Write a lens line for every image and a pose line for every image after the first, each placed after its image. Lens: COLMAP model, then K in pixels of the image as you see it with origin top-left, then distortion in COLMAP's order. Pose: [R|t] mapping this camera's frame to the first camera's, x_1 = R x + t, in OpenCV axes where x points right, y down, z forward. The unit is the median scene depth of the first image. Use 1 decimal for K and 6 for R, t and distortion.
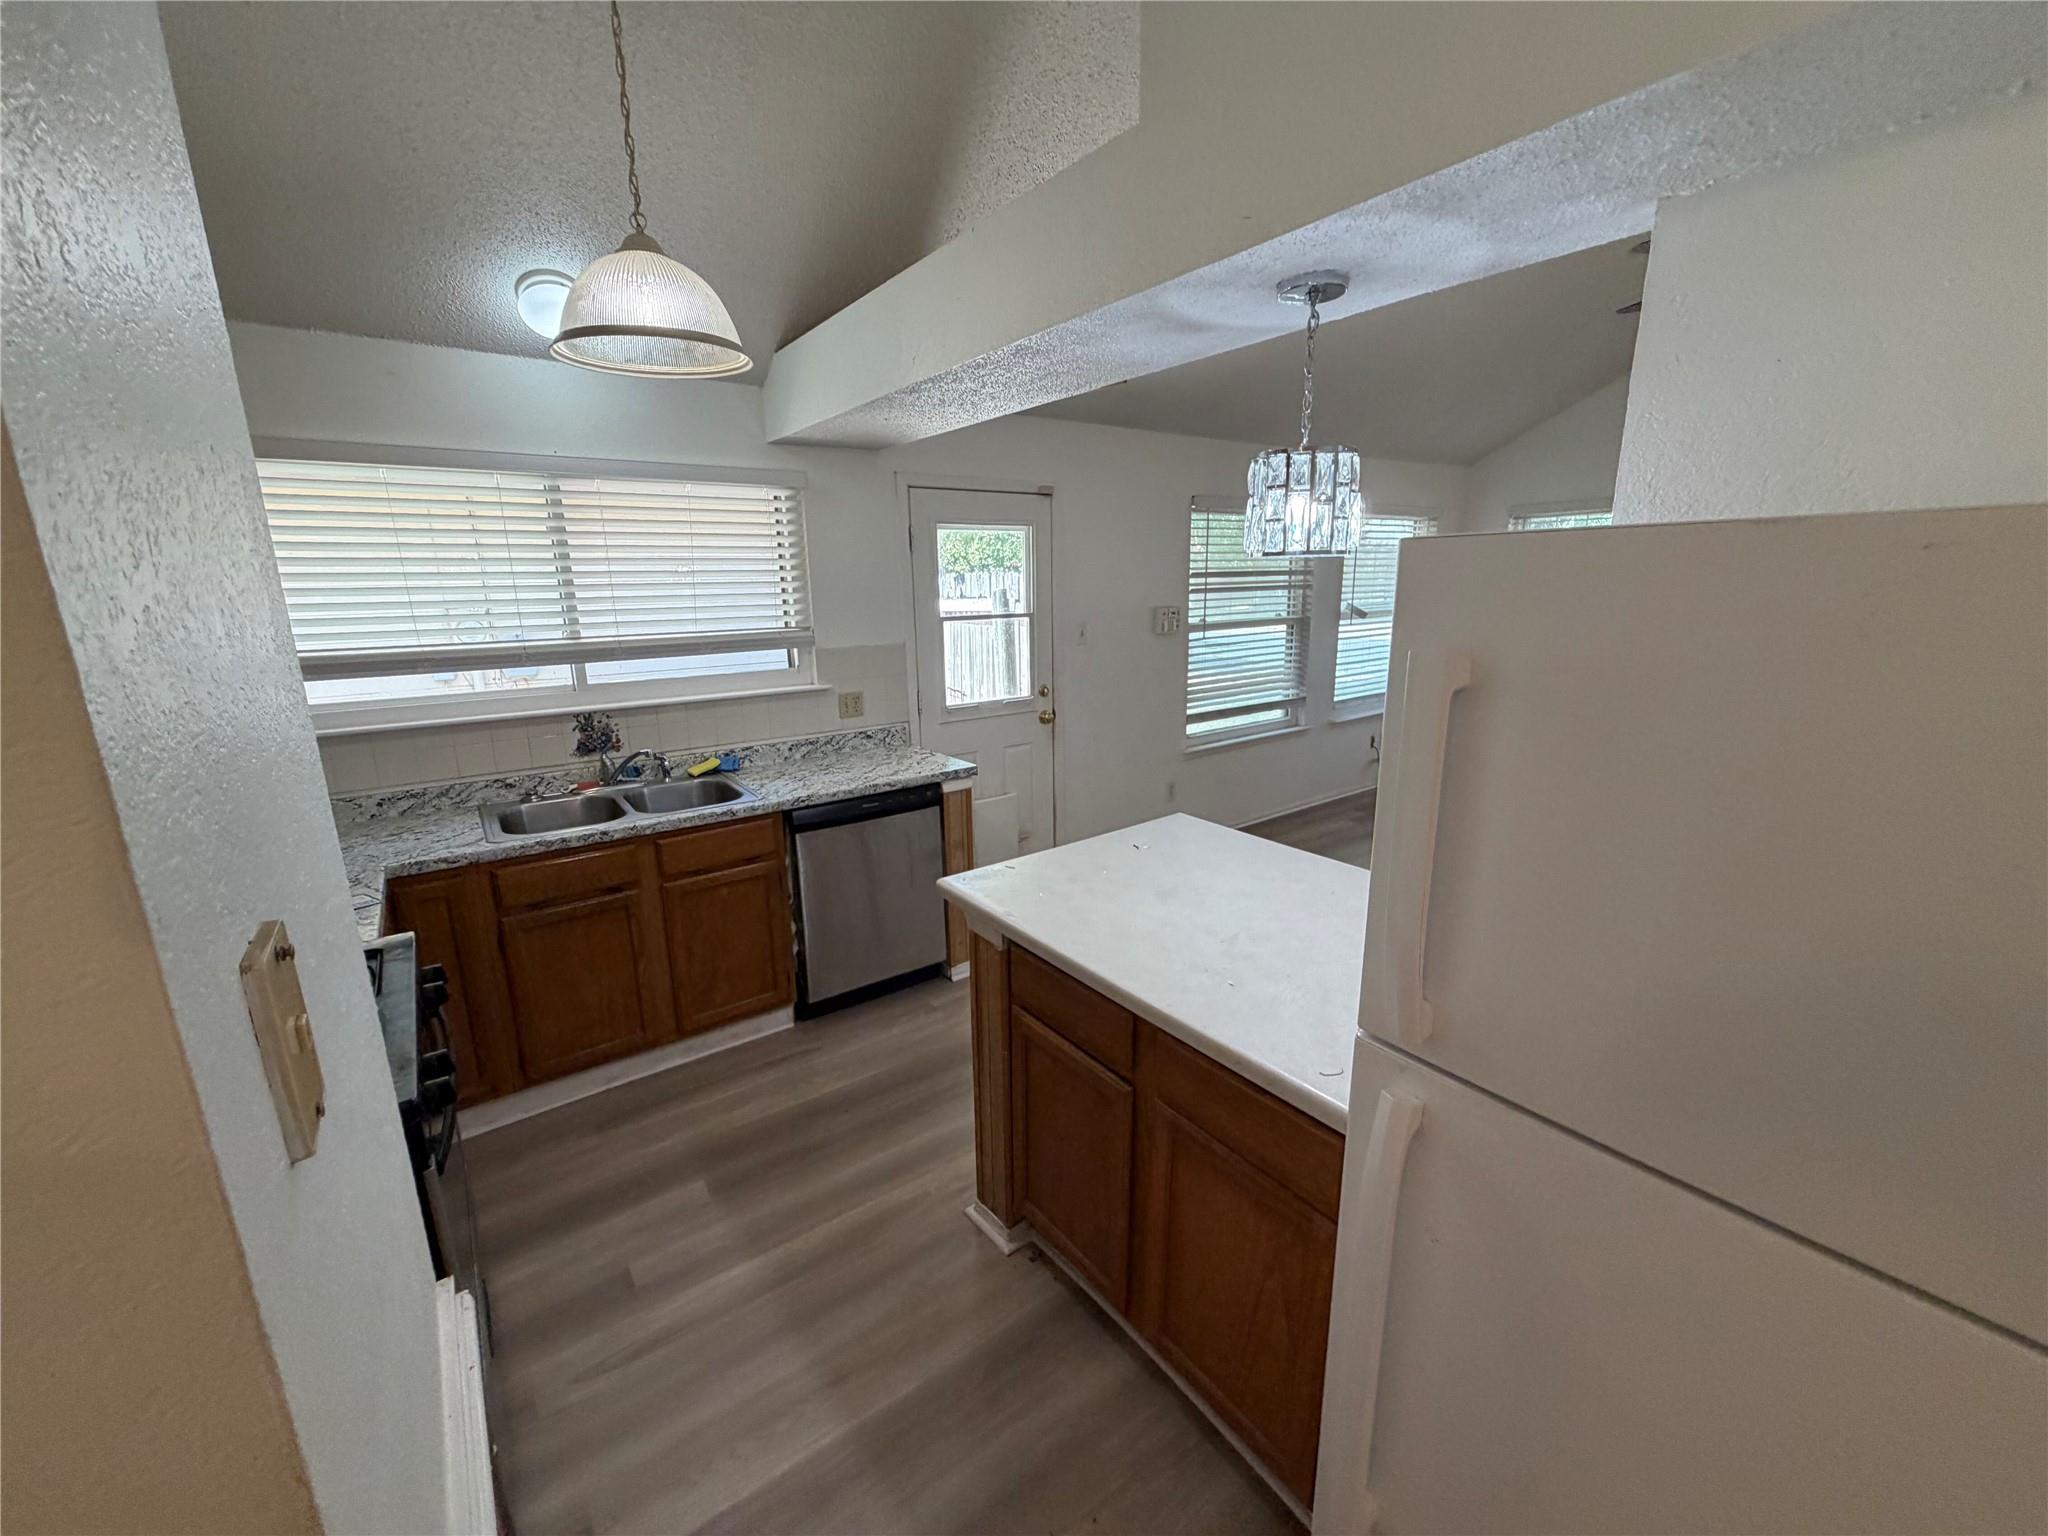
lens RADIAL K [[815.1, 0, 1028.4], [0, 815.1, 770.1], [0, 0, 1]] dist [0.001566, -0.000281]
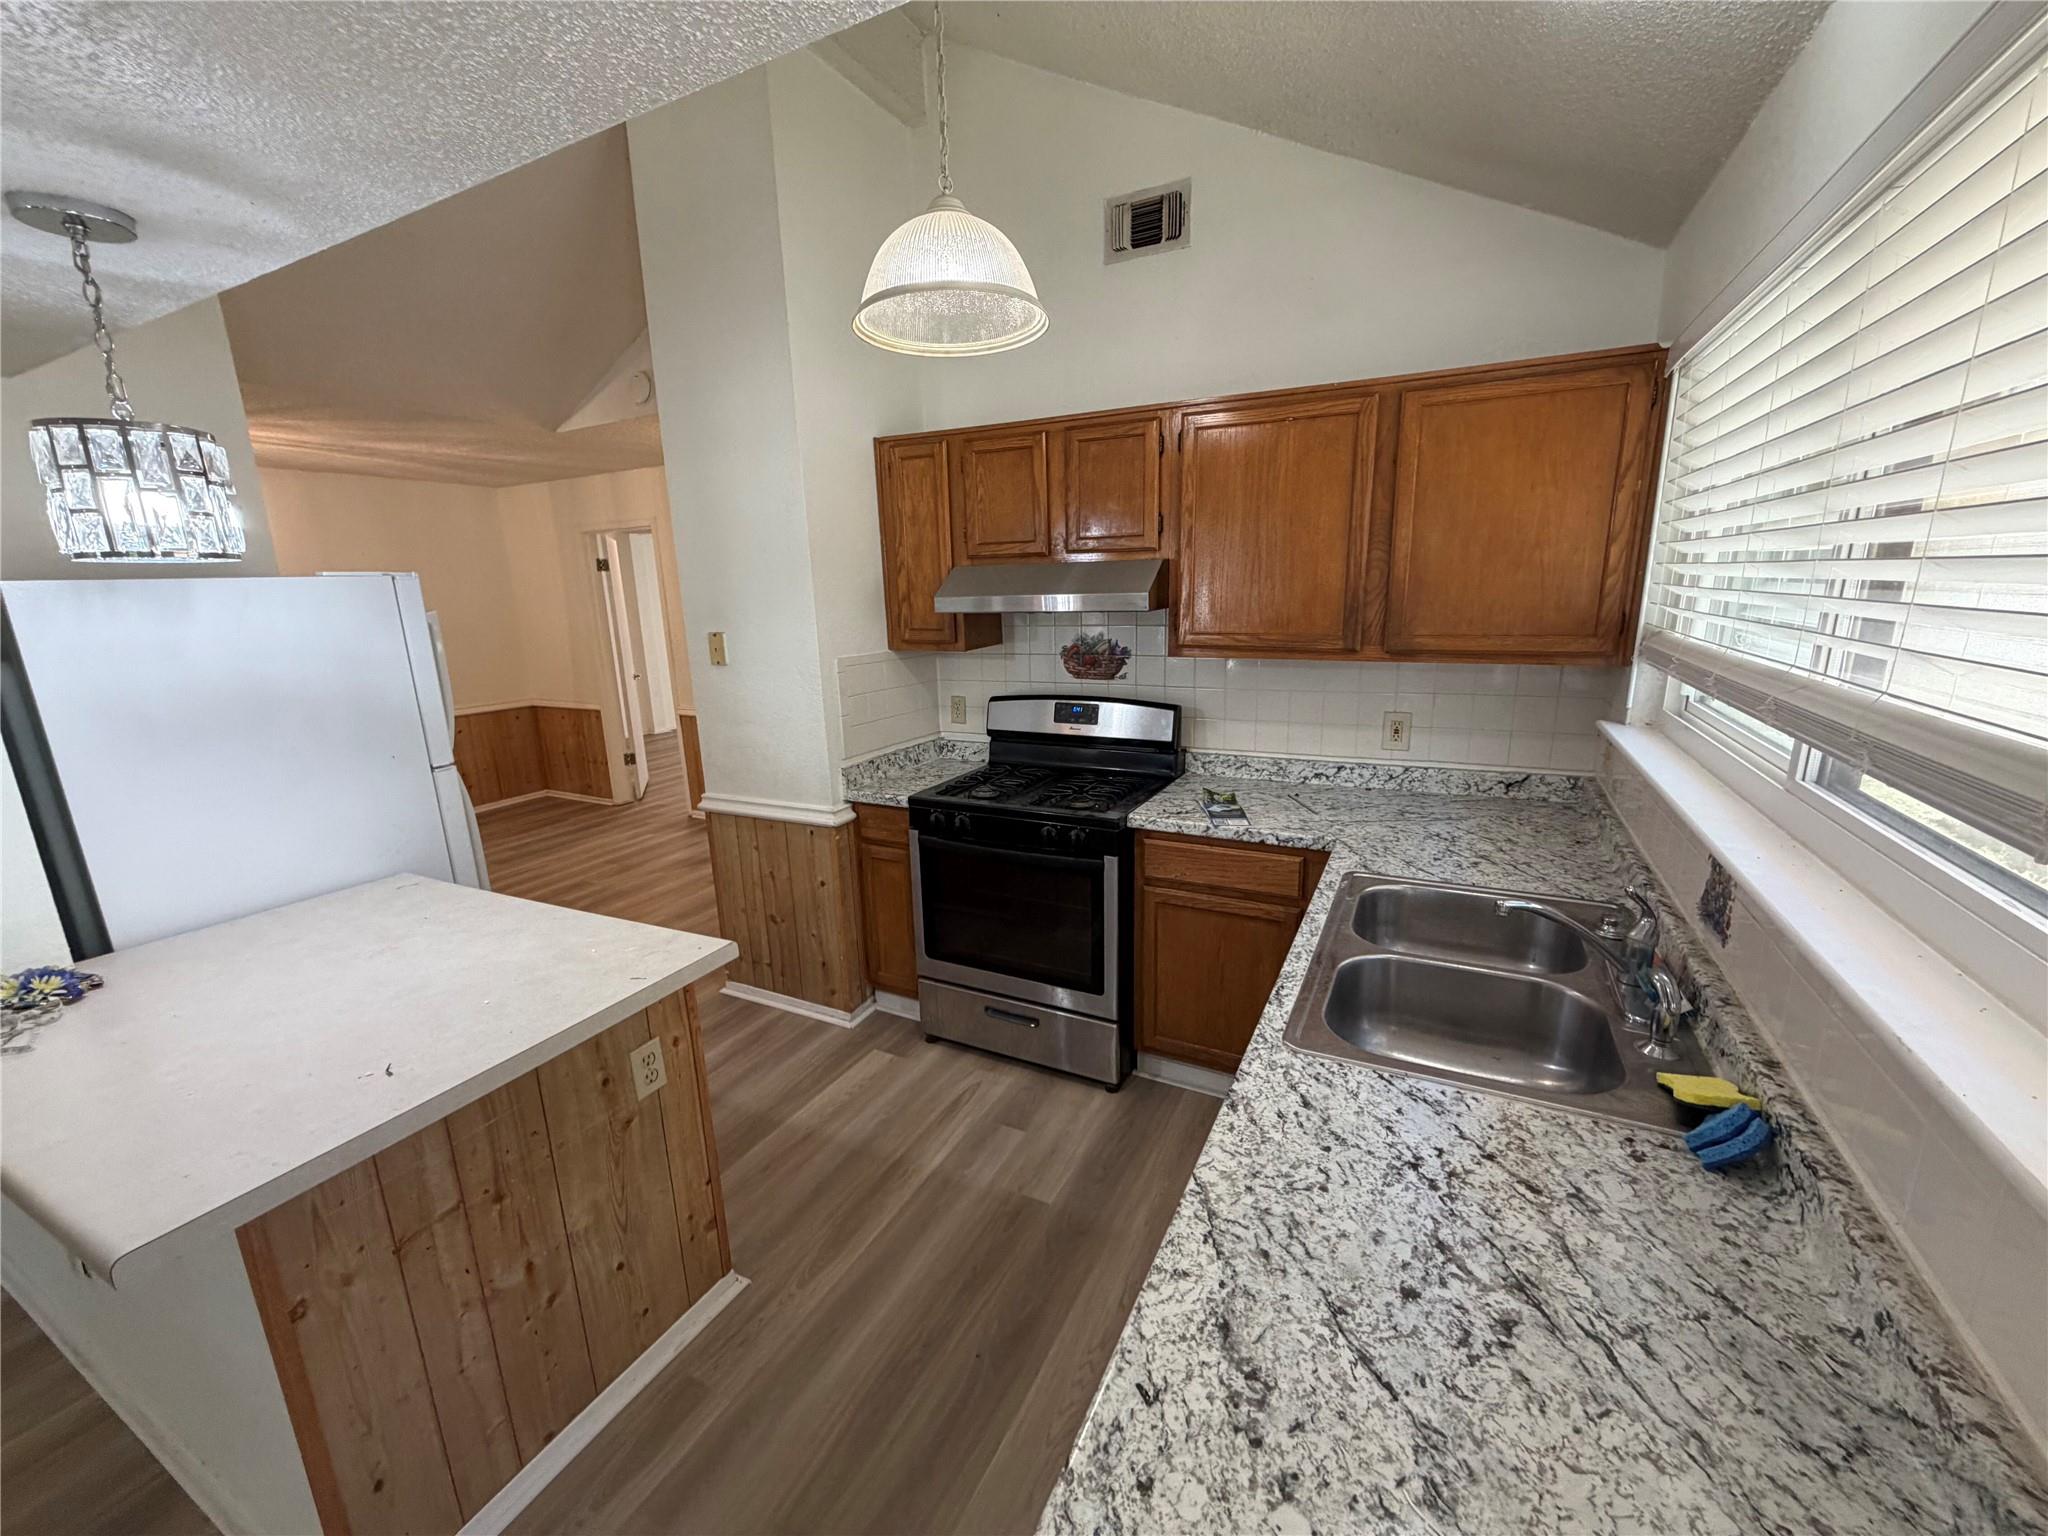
lens RADIAL K [[815.1, 0, 1021.3], [0, 815.1, 777.6], [0, 0, 1]] dist [0.001566, -0.000281]
pose [[-0.895216, 0.144214, -0.421651, -0.030185], [-0.060898, 0.897722, 0.436334, -0.238927], [0.441451, 0.416291, -0.794873, 1.067388]]
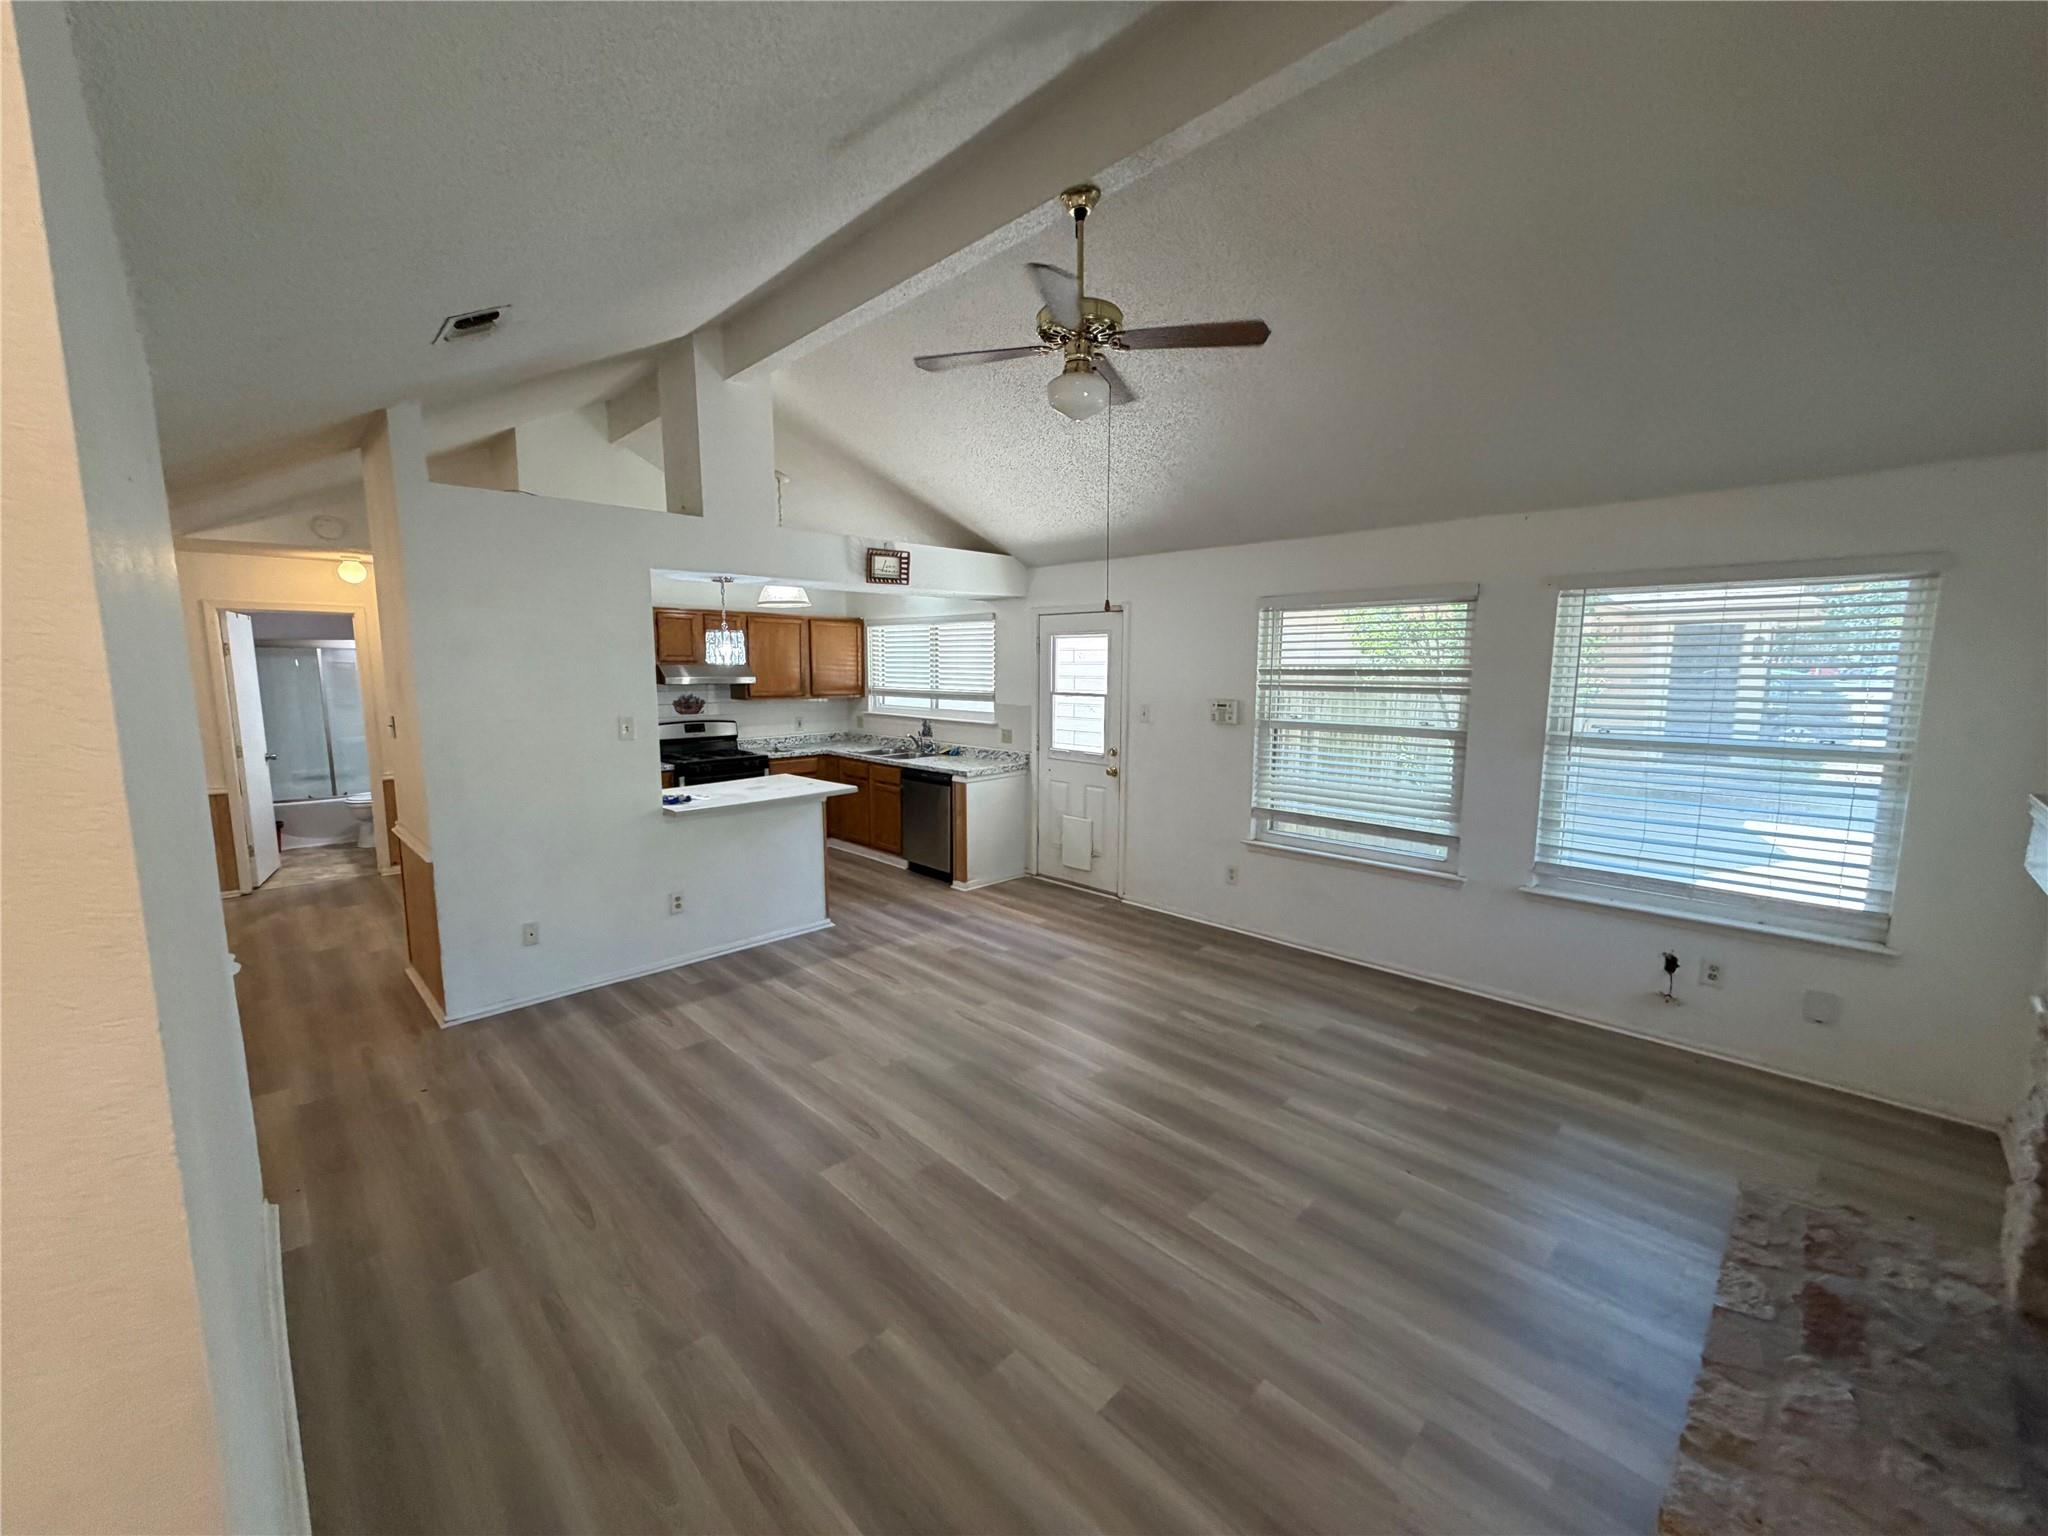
lens RADIAL K [[815.1, 0, 1019.2], [0, 815.1, 766.5], [0, 0, 1]] dist [0.001566, -0.000281]
pose [[0.146057, 0.143108, -0.978871, 1.721826], [-0.234176, 0.966361, 0.106338, -0.234900], [0.961160, 0.213696, 0.174656, 0.801882]]
